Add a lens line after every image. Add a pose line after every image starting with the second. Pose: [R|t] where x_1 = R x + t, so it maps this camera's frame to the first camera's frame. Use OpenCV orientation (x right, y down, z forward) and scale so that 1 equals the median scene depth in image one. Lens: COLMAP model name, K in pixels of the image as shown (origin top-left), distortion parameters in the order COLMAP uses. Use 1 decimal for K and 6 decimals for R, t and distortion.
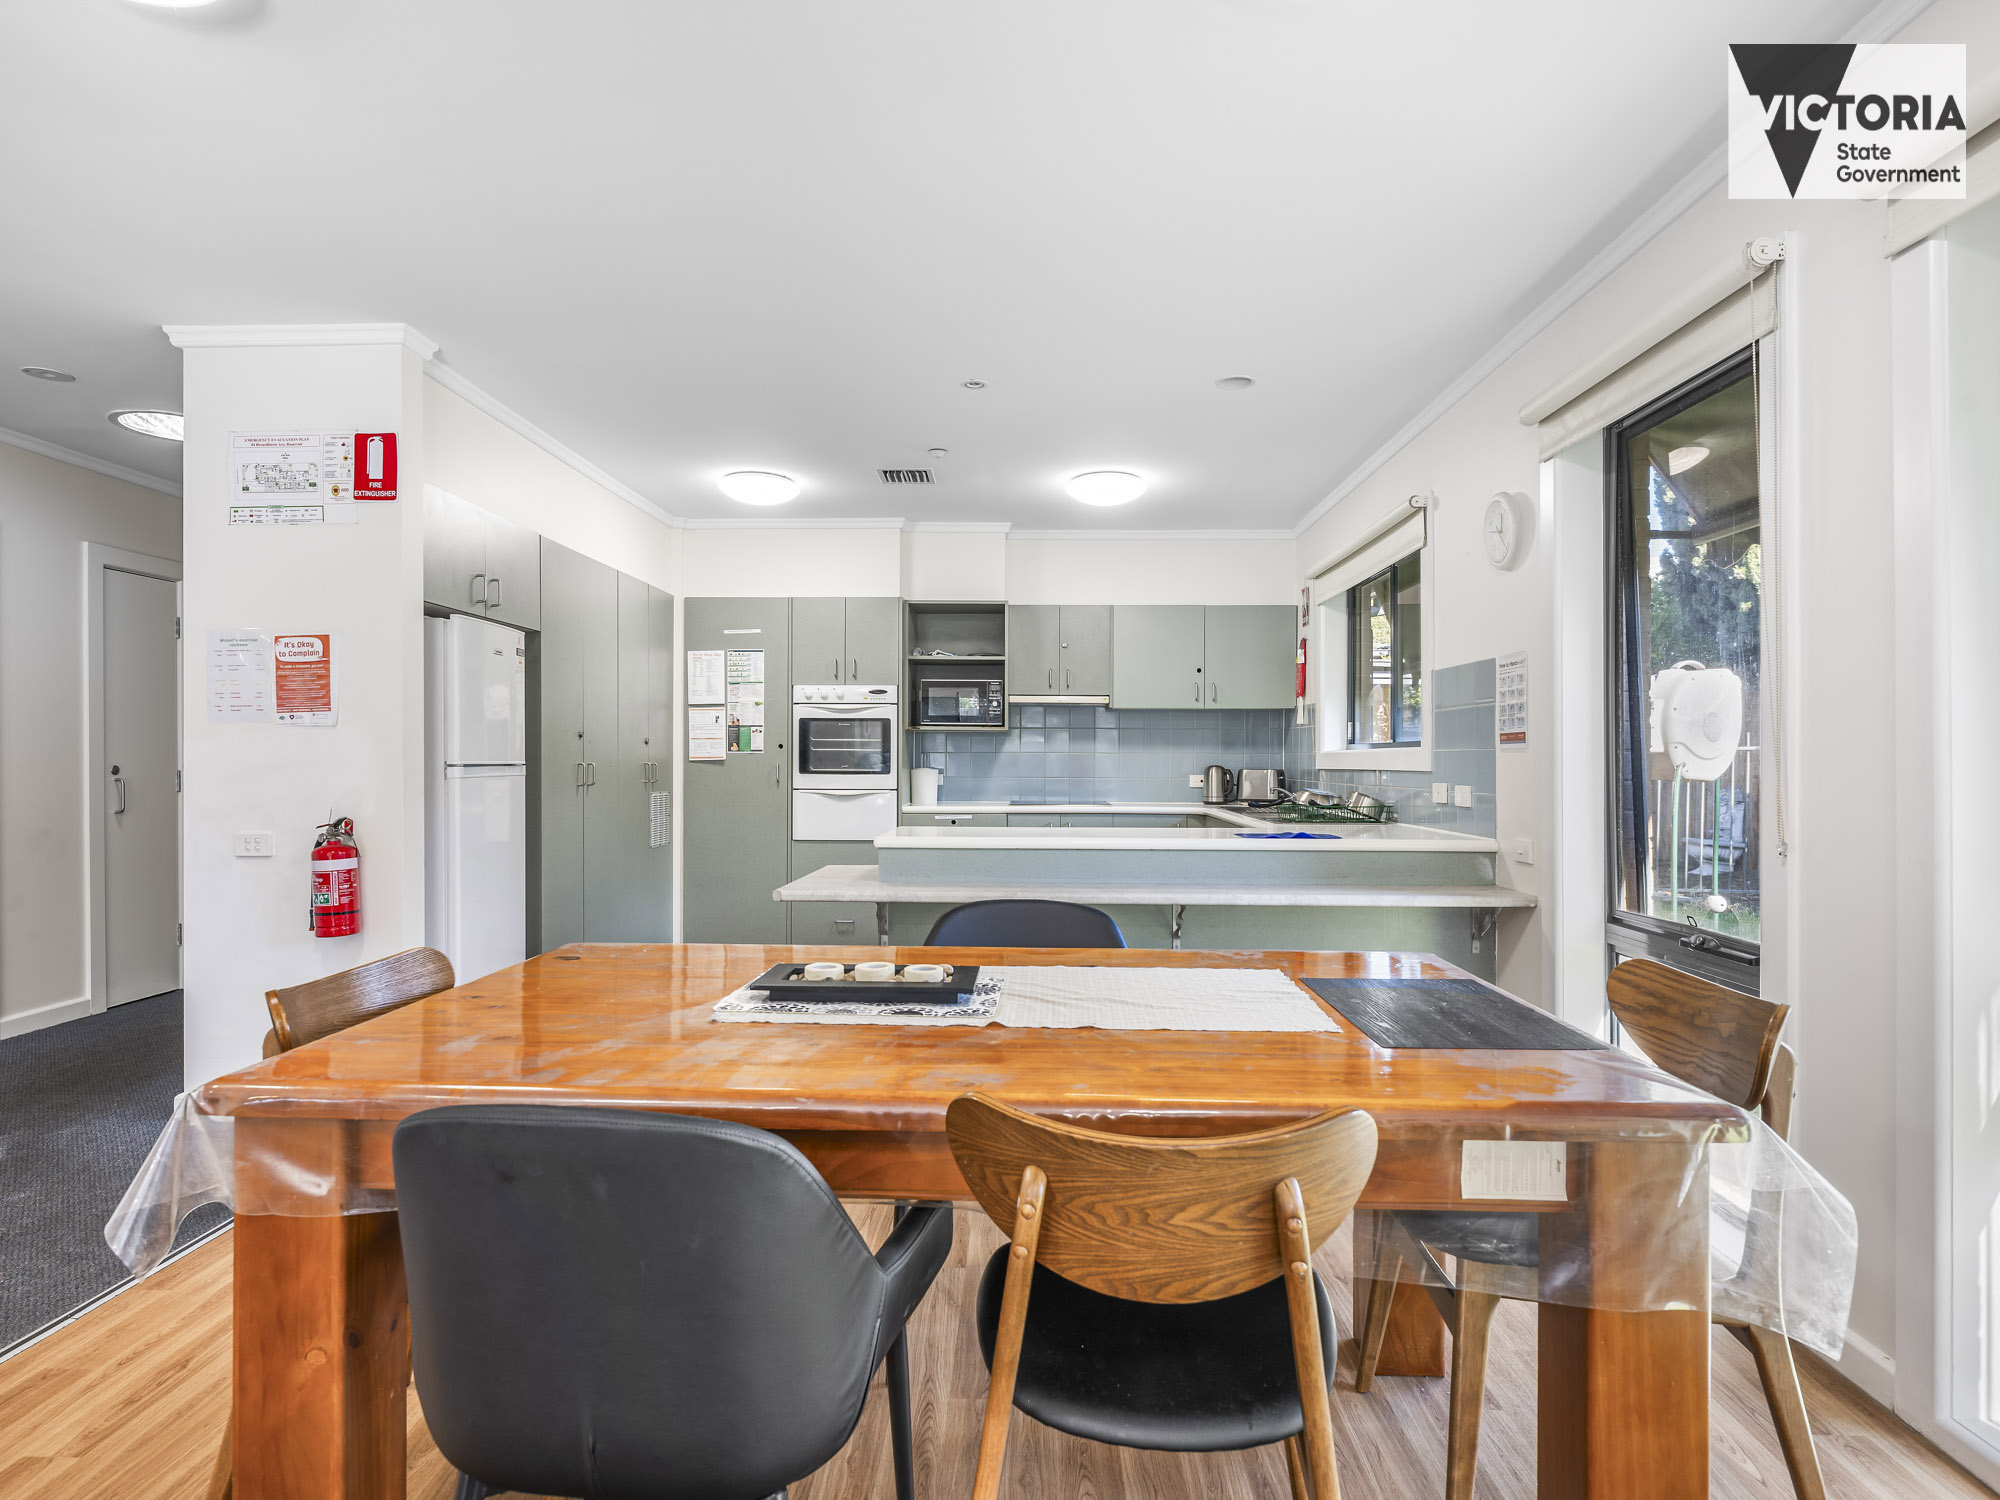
lens RADIAL K [[1067.4, 0, 1004.8], [0, 1067.4, 757.2], [0, 0, 1]] dist [-0.000157, -0.001687]
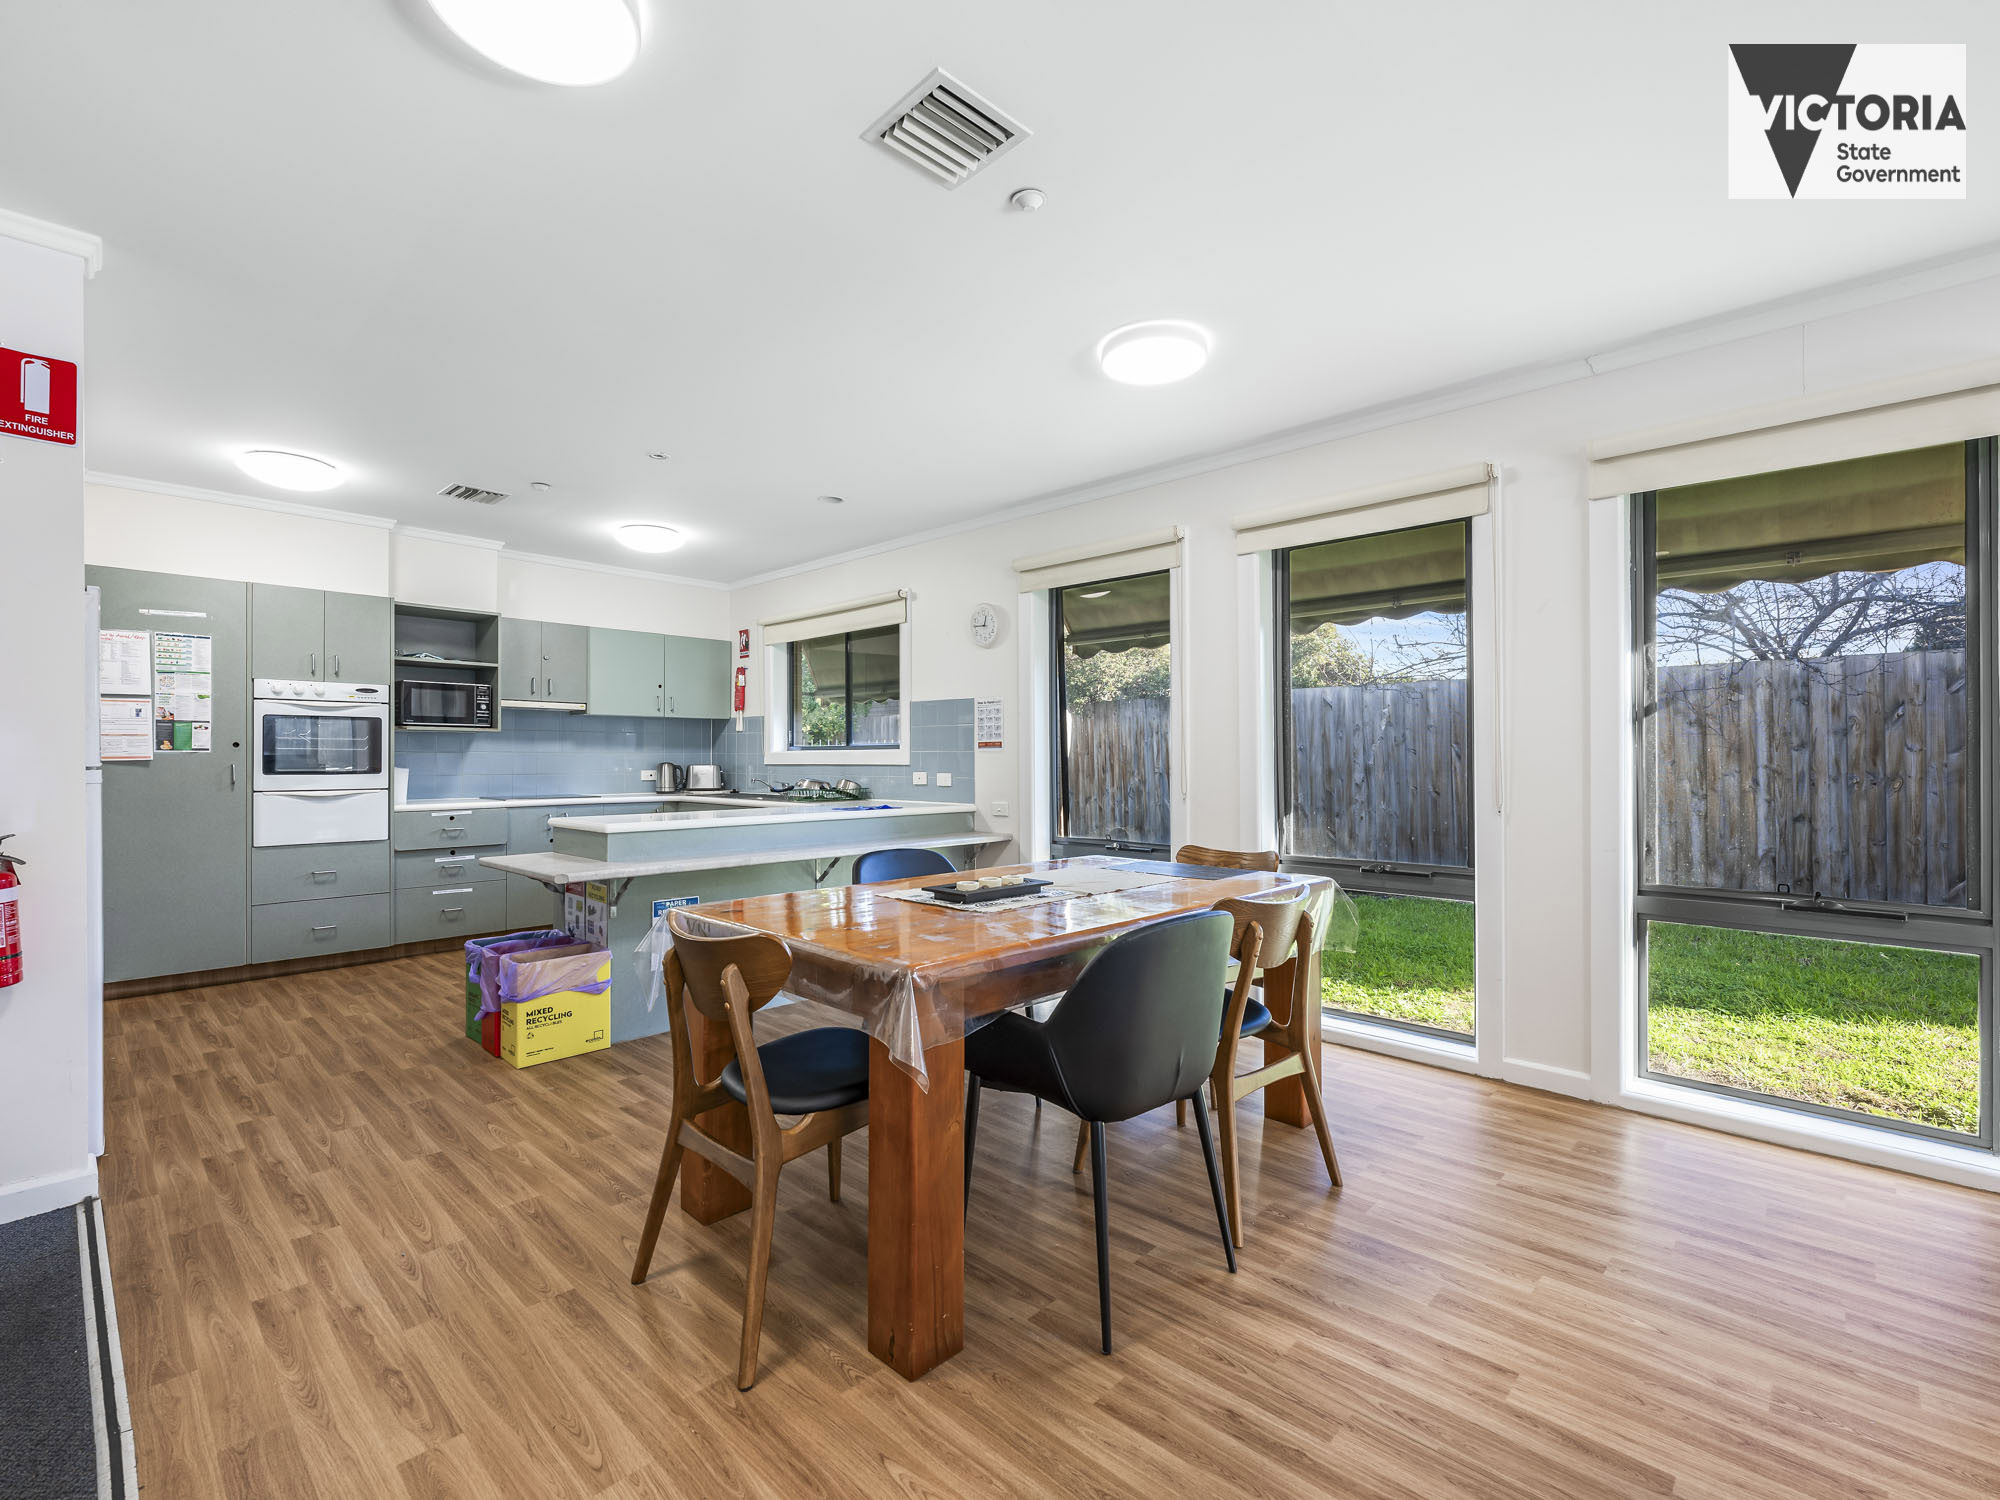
lens RADIAL K [[892.2, 0, 1002.8], [0, 892.2, 755.1], [0, 0, 1]] dist [-0.000490, 0.000024]
pose [[0.670337, -0.001032, 0.742056, -0.335893], [0.000933, 0.999999, 0.000547, -0.001264], [-0.742056, 0.000326, 0.670338, 0.006198]]
